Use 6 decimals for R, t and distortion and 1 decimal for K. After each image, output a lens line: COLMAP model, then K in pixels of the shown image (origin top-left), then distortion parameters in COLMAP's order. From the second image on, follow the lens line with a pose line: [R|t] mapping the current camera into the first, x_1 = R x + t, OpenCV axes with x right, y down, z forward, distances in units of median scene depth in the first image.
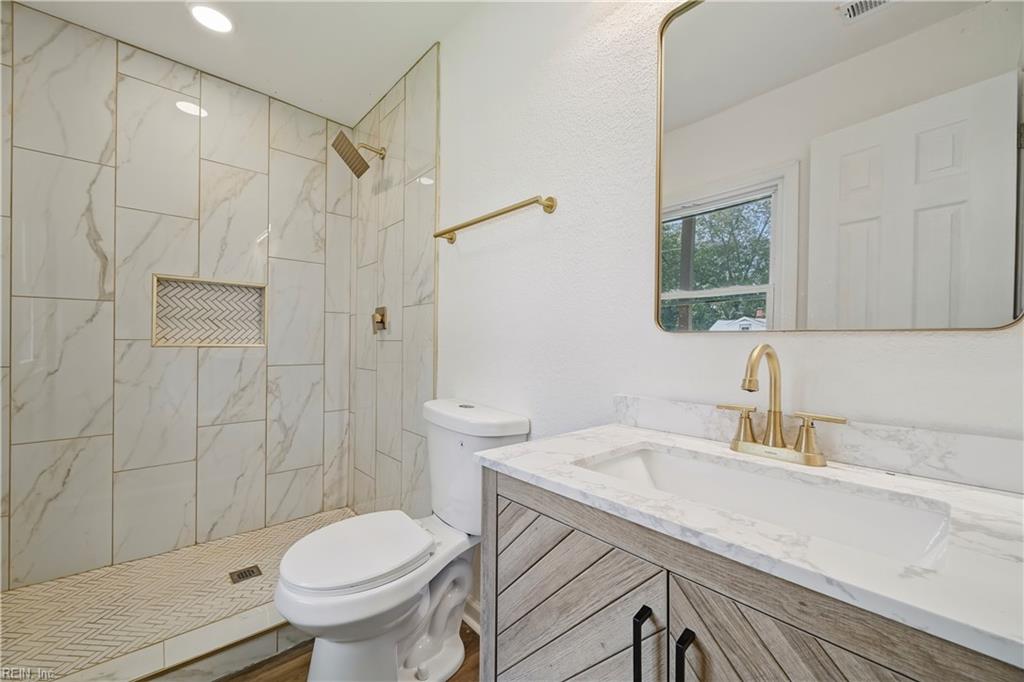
lens RADIAL K [[402.5, 0, 506.4], [0, 402.5, 342.1], [0, 0, 1]] dist [-0.001733, -0.000085]
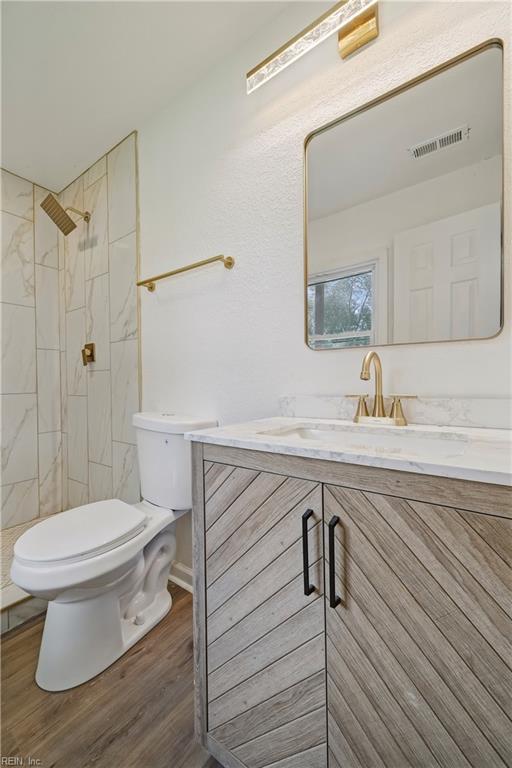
lens RADIAL K [[306.3, 0, 259.2], [0, 306.3, 386.0], [0, 0, 1]] dist [-0.002275, -0.000226]
pose [[0.973354, -0.025328, 0.227904, -0.049928], [0.022102, 0.999616, 0.016695, 0.076967], [-0.228240, -0.011213, 0.973540, -0.052368]]
